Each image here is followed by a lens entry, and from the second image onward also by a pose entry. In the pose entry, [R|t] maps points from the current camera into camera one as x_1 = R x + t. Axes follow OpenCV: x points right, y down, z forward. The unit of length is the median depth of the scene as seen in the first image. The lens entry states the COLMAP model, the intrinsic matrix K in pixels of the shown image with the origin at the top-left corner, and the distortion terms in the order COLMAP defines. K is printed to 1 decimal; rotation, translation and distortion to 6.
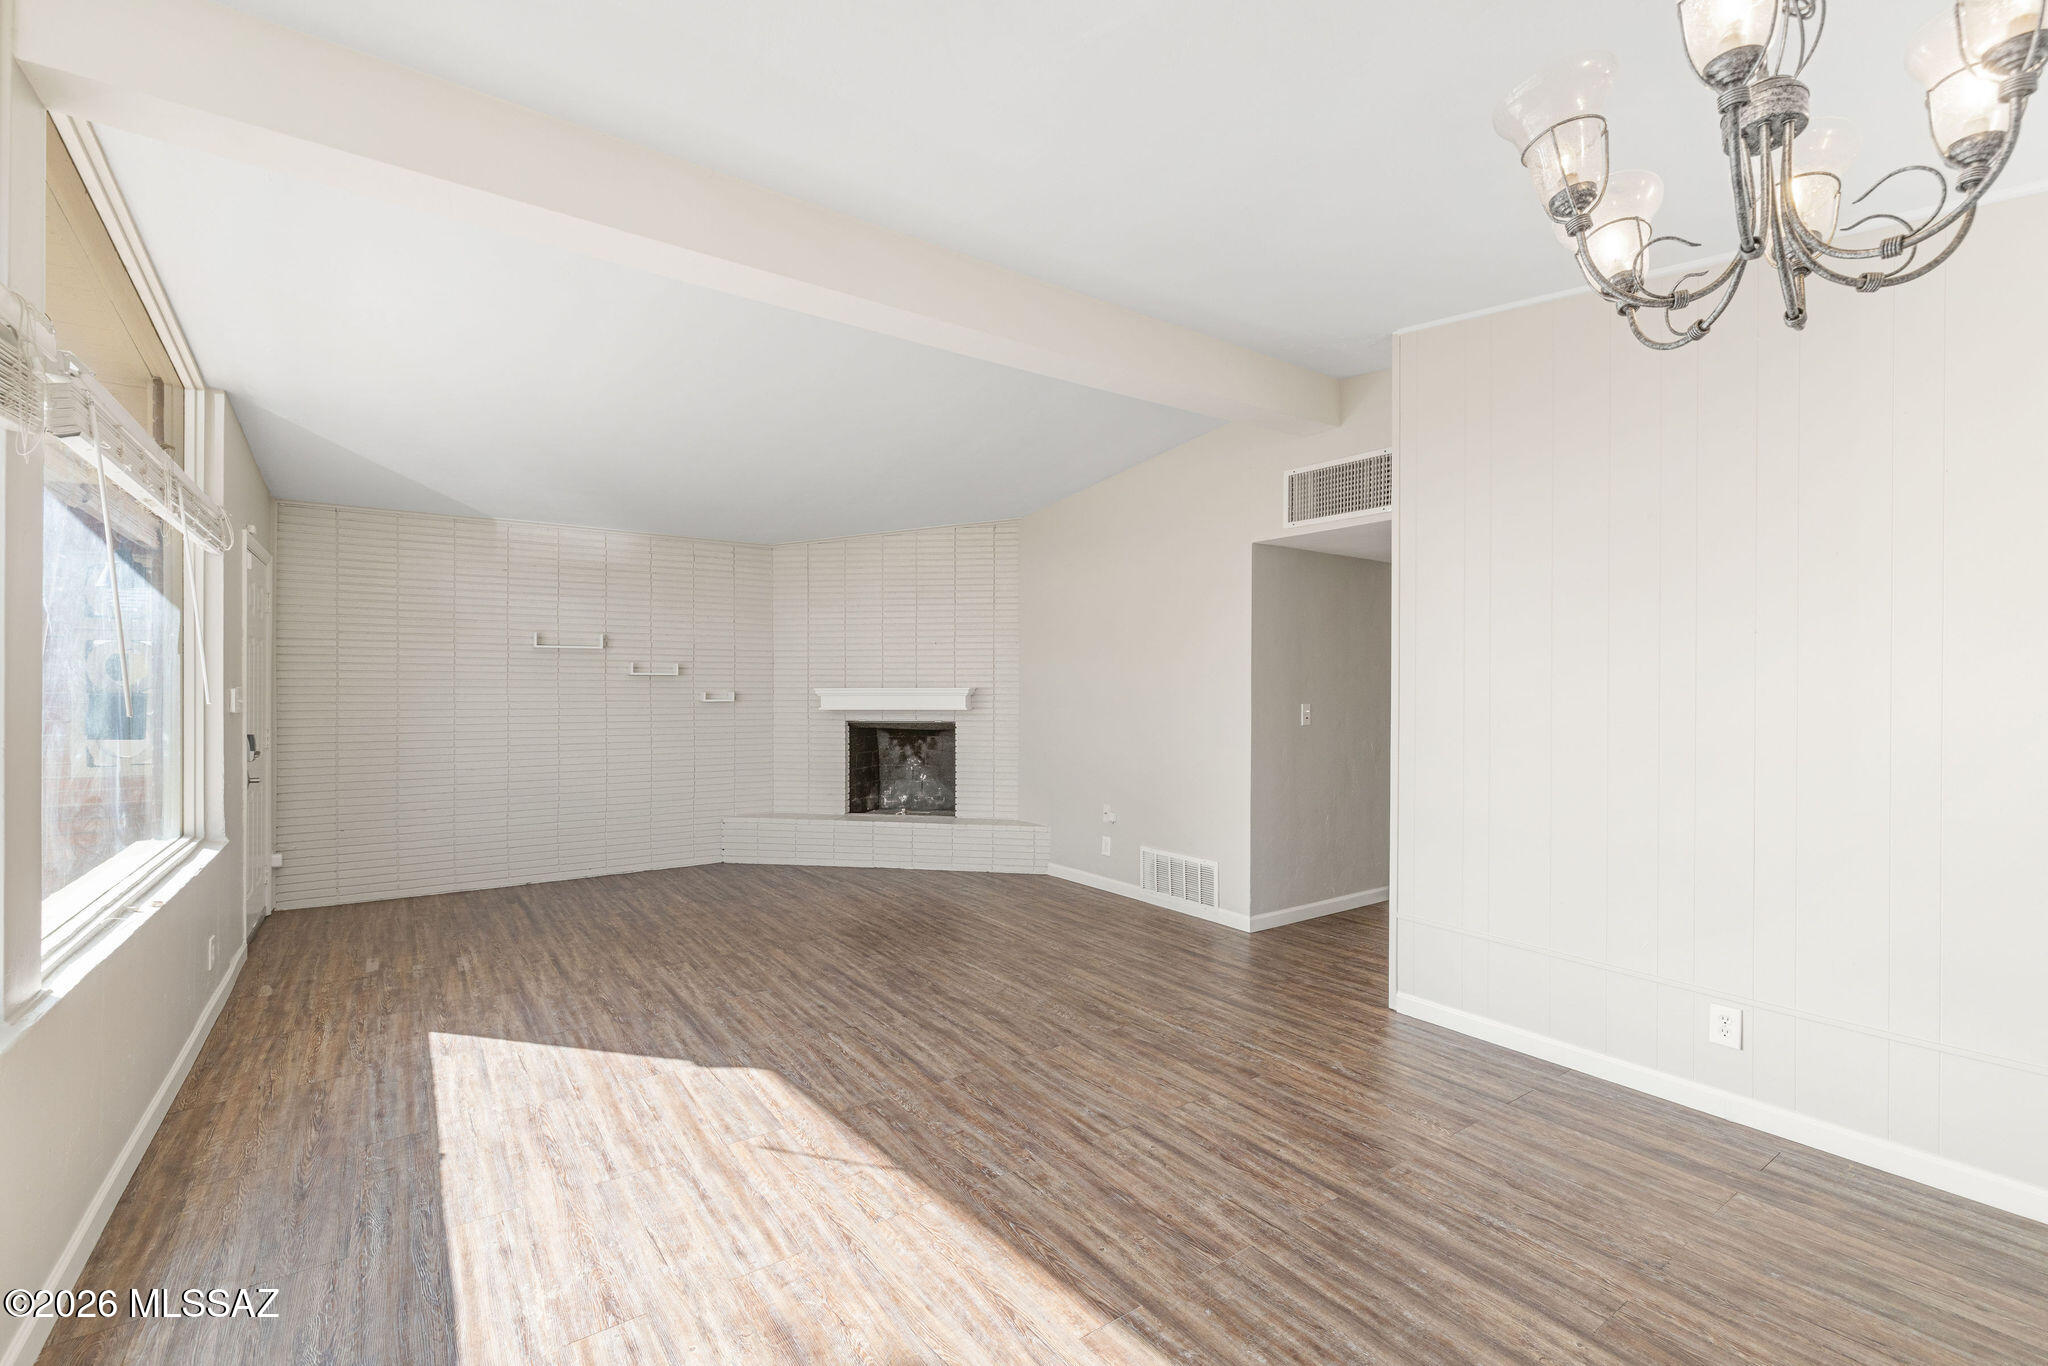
lens RADIAL K [[888.8, 0, 1028.0], [0, 888.8, 691.4], [0, 0, 1]] dist [-0.004838, 0.002025]
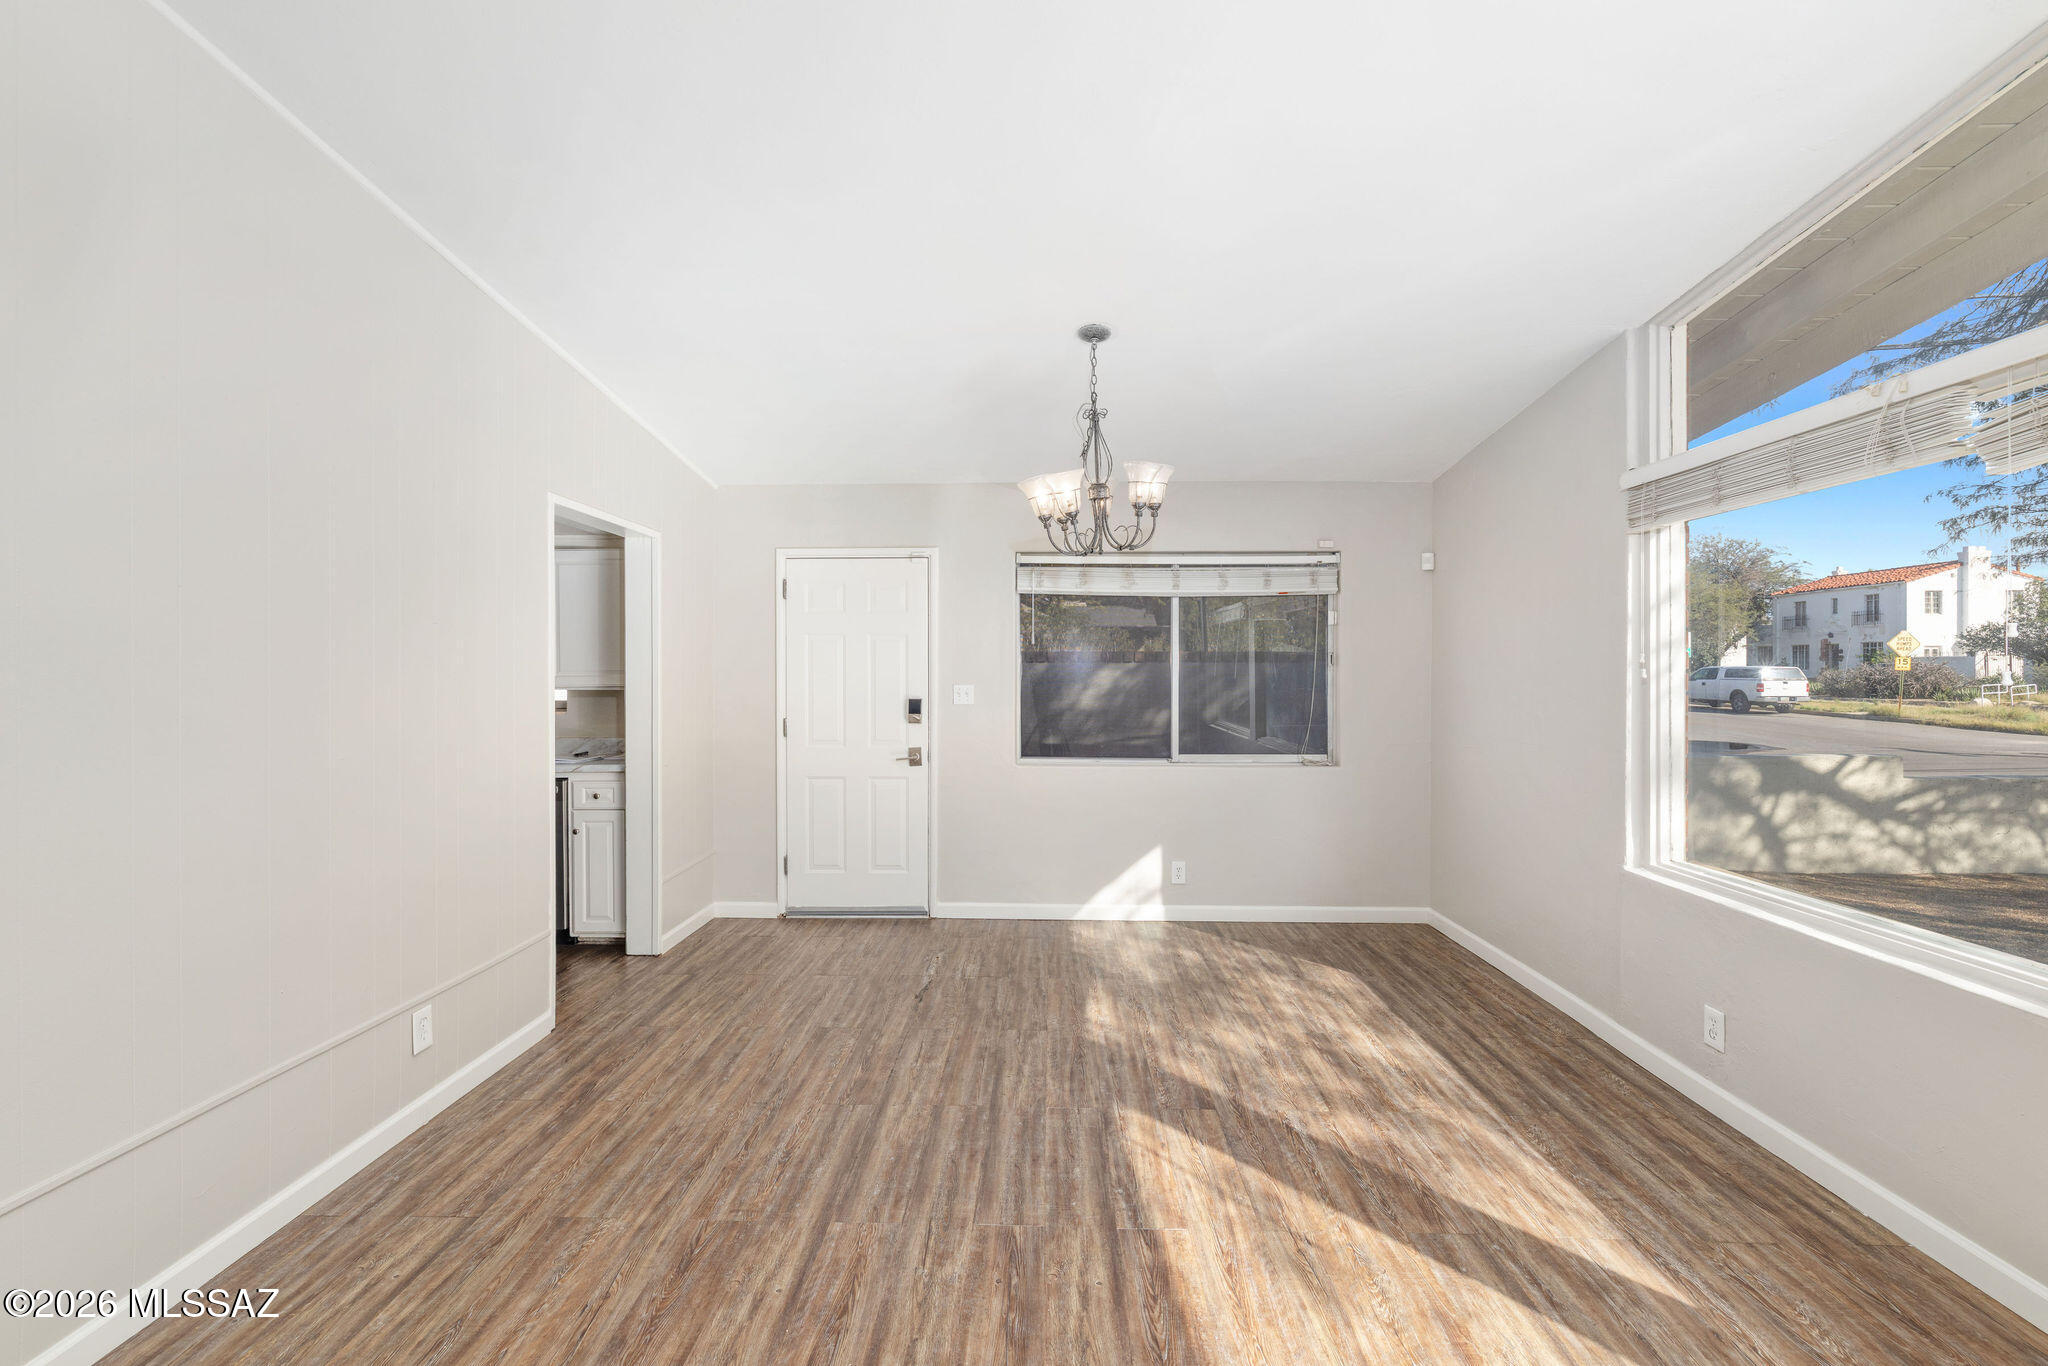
lens RADIAL K [[888.8, 0, 1024.4], [0, 888.8, 678.0], [0, 0, 1]] dist [-0.004838, 0.002025]
pose [[-0.797331, -0.006312, 0.603509, -0.227859], [0.002972, 0.999892, 0.014384, -0.012333], [-0.603535, 0.013263, -0.797226, 0.982647]]
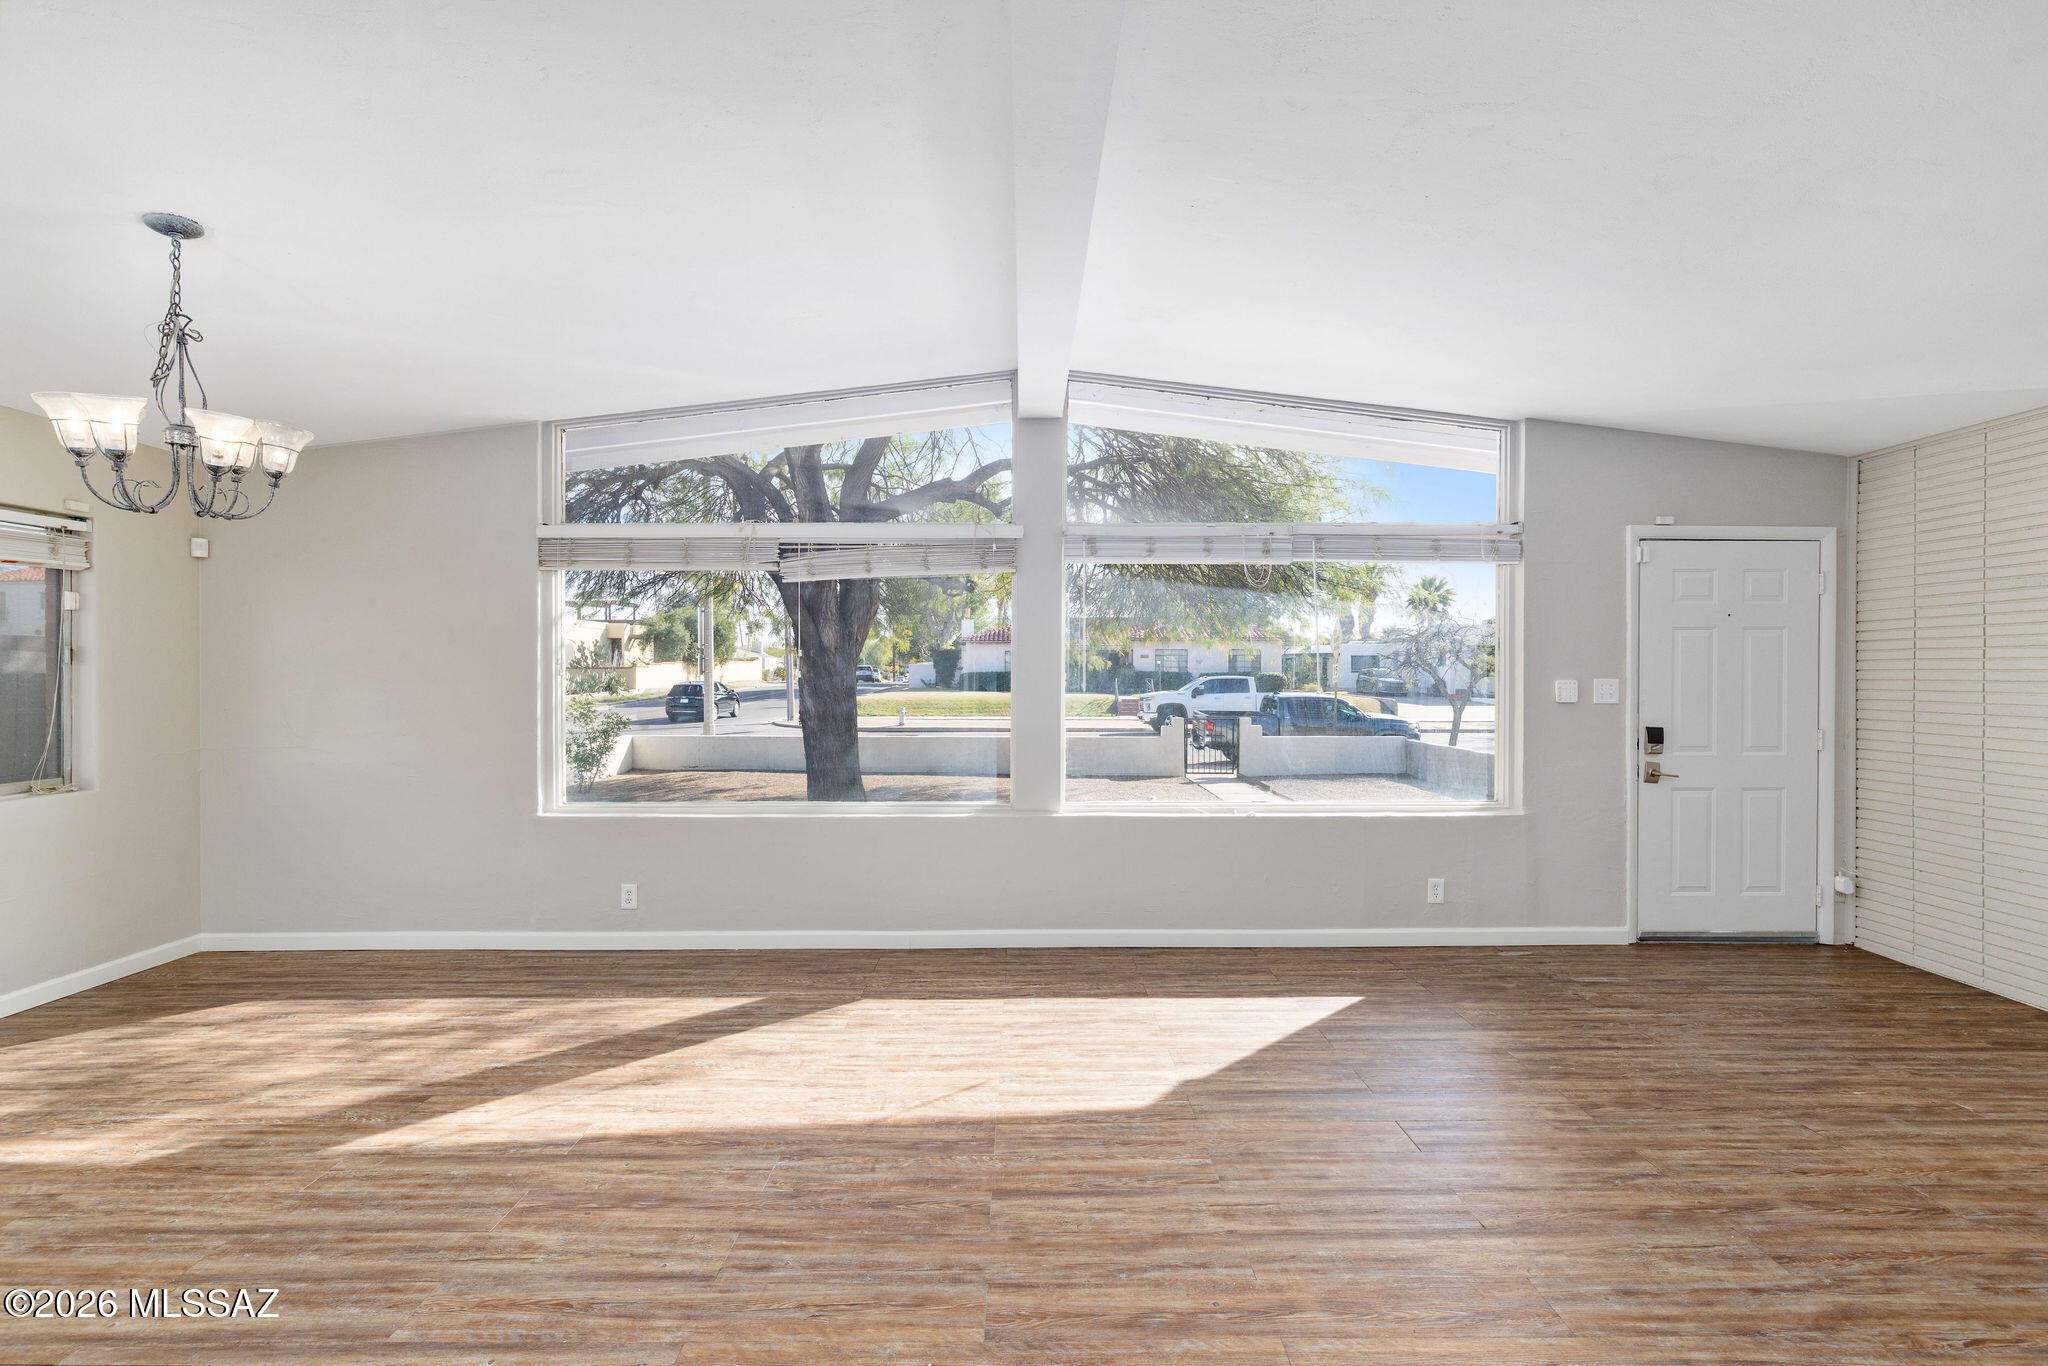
lens RADIAL K [[888.8, 0, 1031.4], [0, 888.8, 685.0], [0, 0, 1]] dist [-0.004838, 0.002025]
pose [[-0.572658, 0.008180, -0.819754, 0.398837], [-0.008809, 0.999831, 0.016131, -0.010592], [0.819747, 0.016459, -0.572489, 1.147826]]
